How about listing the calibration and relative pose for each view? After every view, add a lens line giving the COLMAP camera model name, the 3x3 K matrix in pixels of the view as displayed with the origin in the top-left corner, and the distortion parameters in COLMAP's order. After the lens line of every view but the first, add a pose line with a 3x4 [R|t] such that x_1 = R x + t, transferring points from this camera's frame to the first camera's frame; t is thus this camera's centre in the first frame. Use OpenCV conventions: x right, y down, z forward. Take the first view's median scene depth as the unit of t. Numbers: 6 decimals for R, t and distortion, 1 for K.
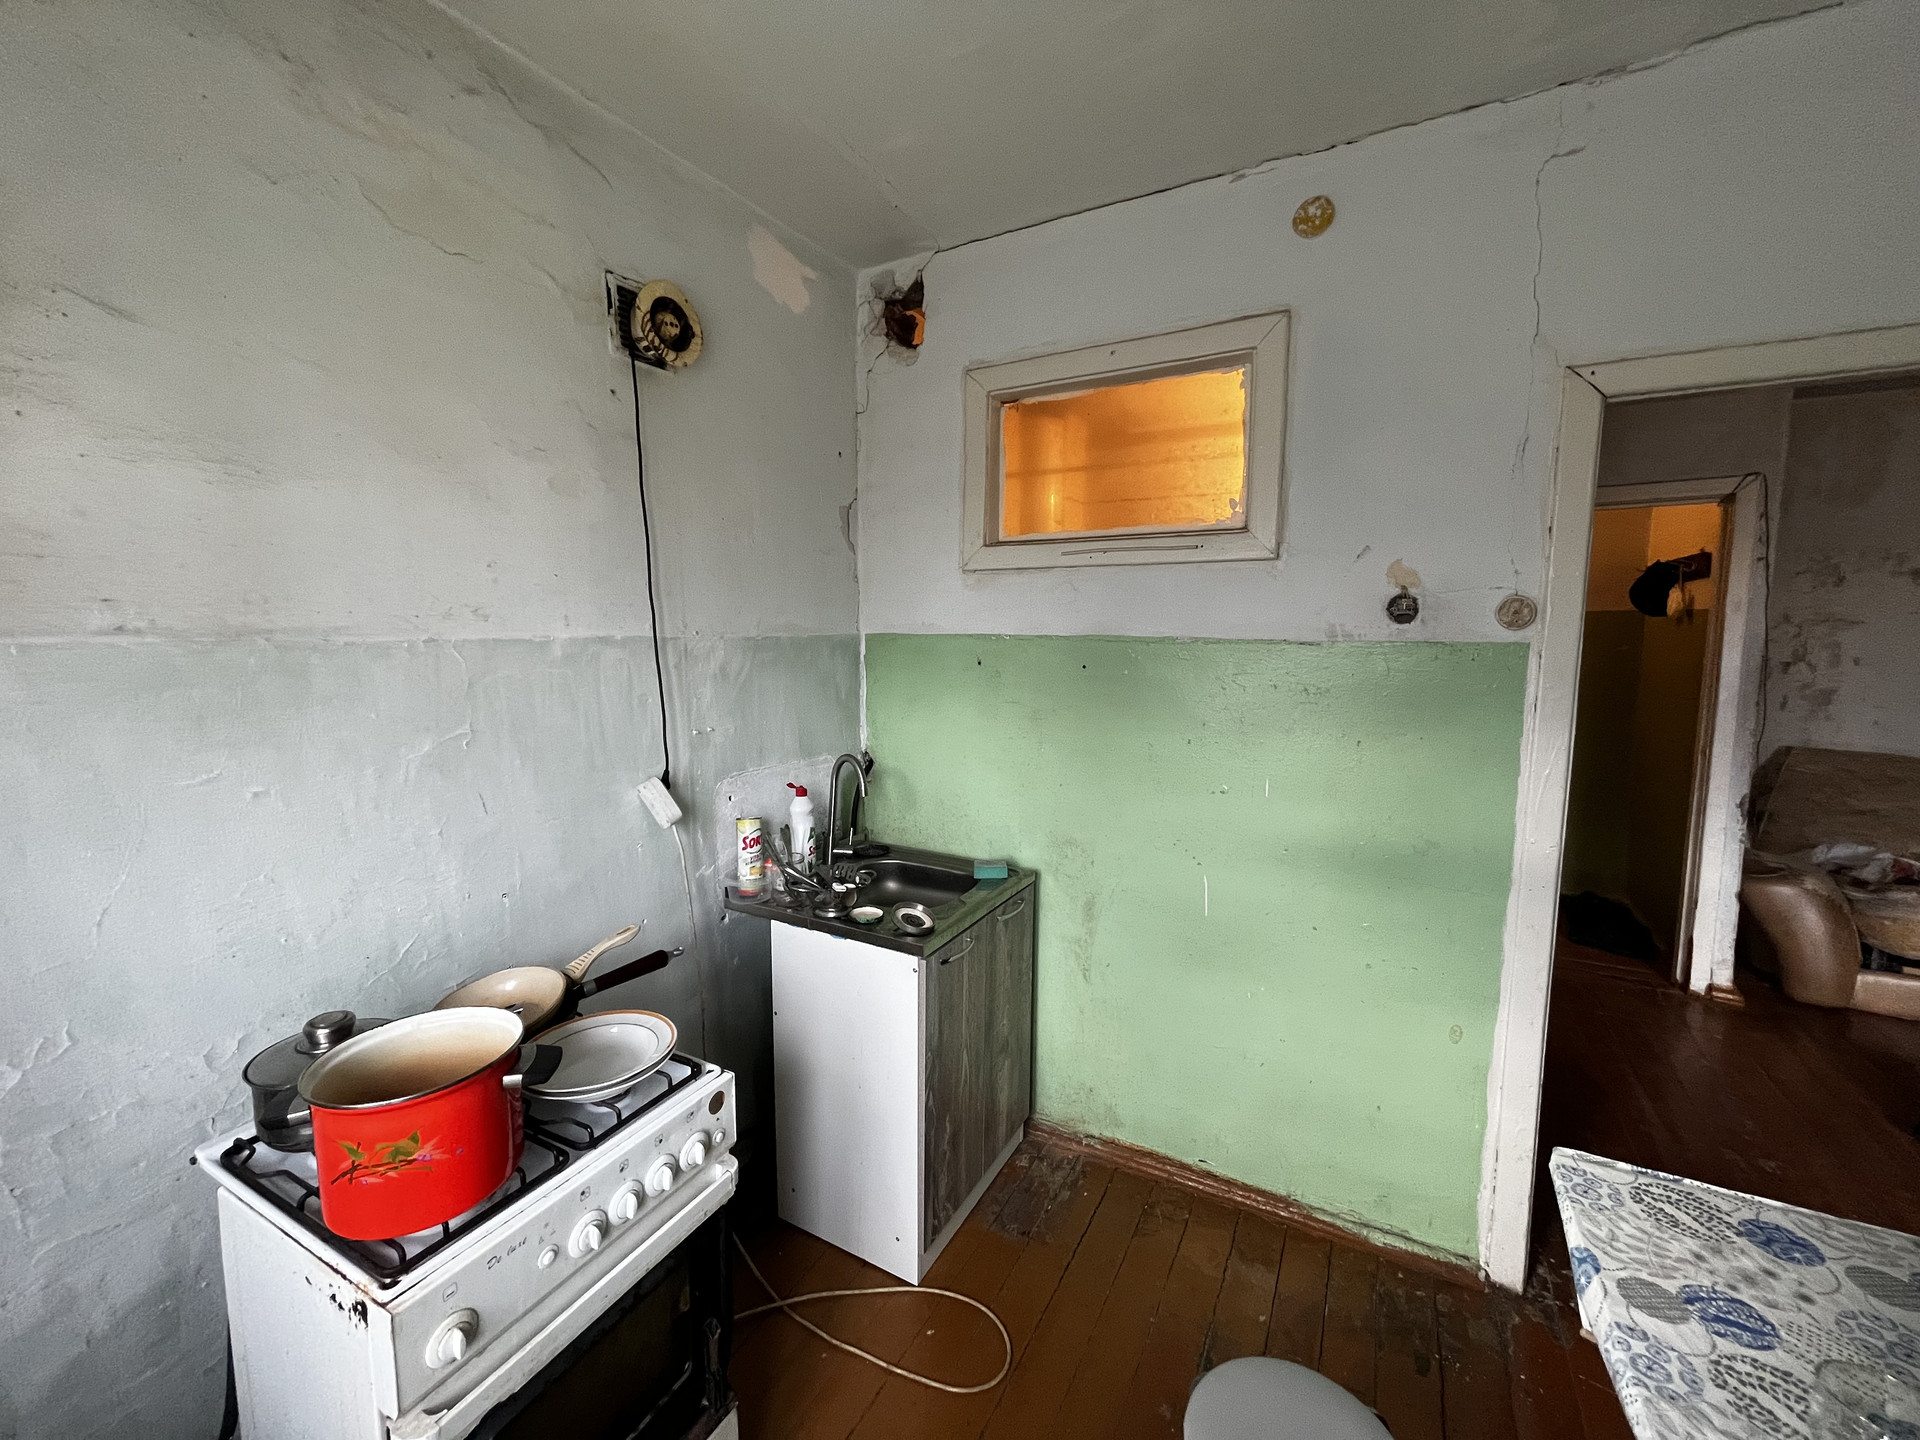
lens RADIAL K [[769.0, 0, 954.4], [0, 769.0, 707.3], [0, 0, 1]] dist [-0.004811, 0.000995]
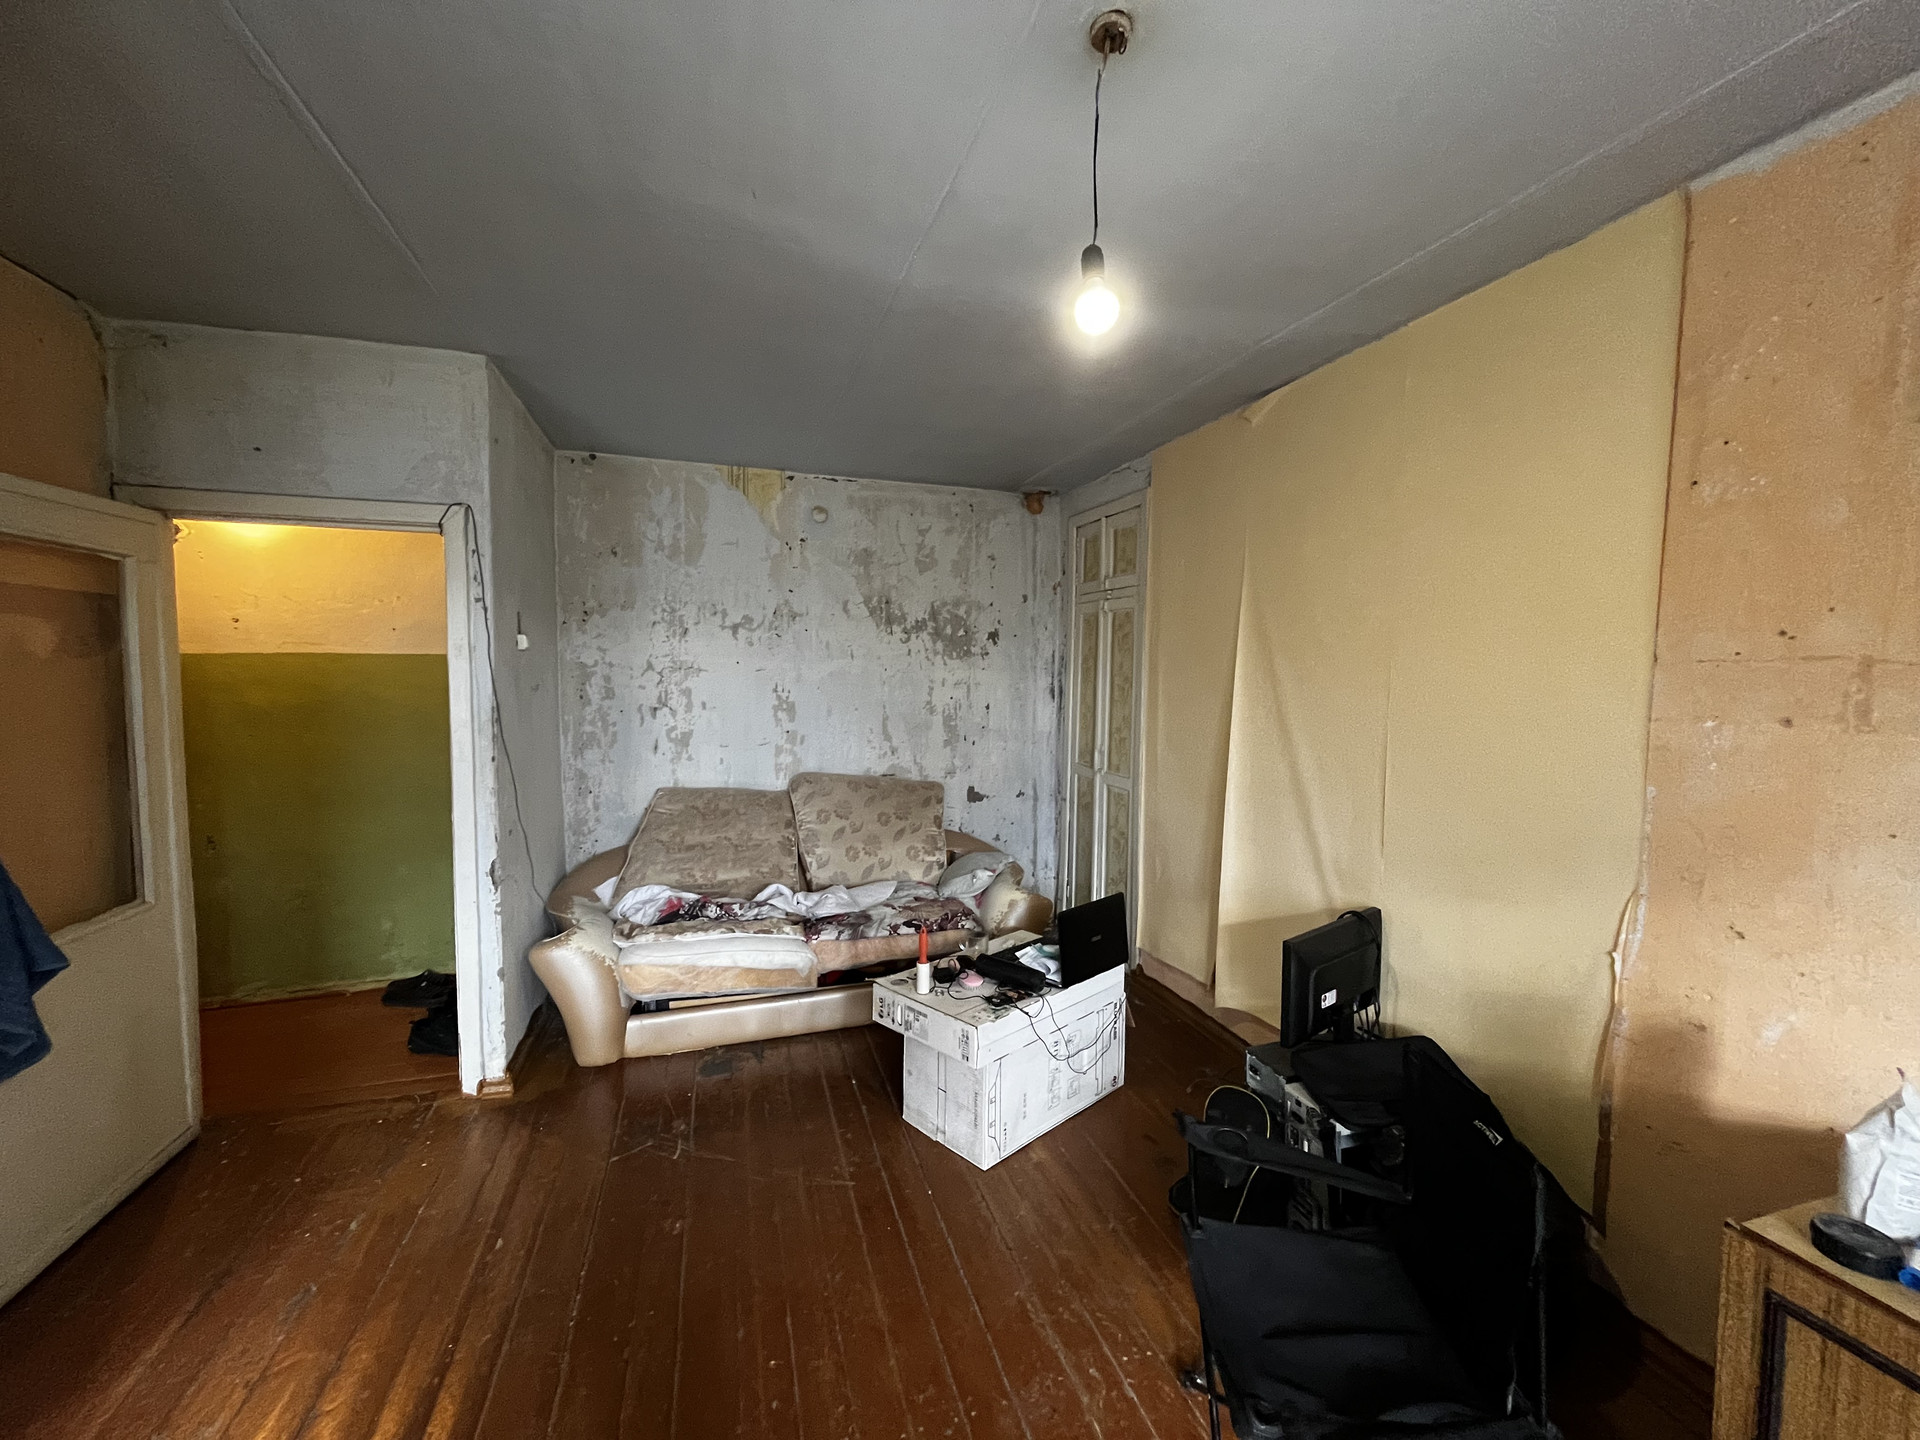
lens RADIAL K [[769.0, 0, 963.4], [0, 769.0, 711.9], [0, 0, 1]] dist [-0.004811, 0.000995]
pose [[0.675670, -0.025967, 0.736747, 0.734912], [0.056521, 0.998263, -0.016651, -0.014338], [-0.735035, 0.052892, 0.675963, -0.021291]]
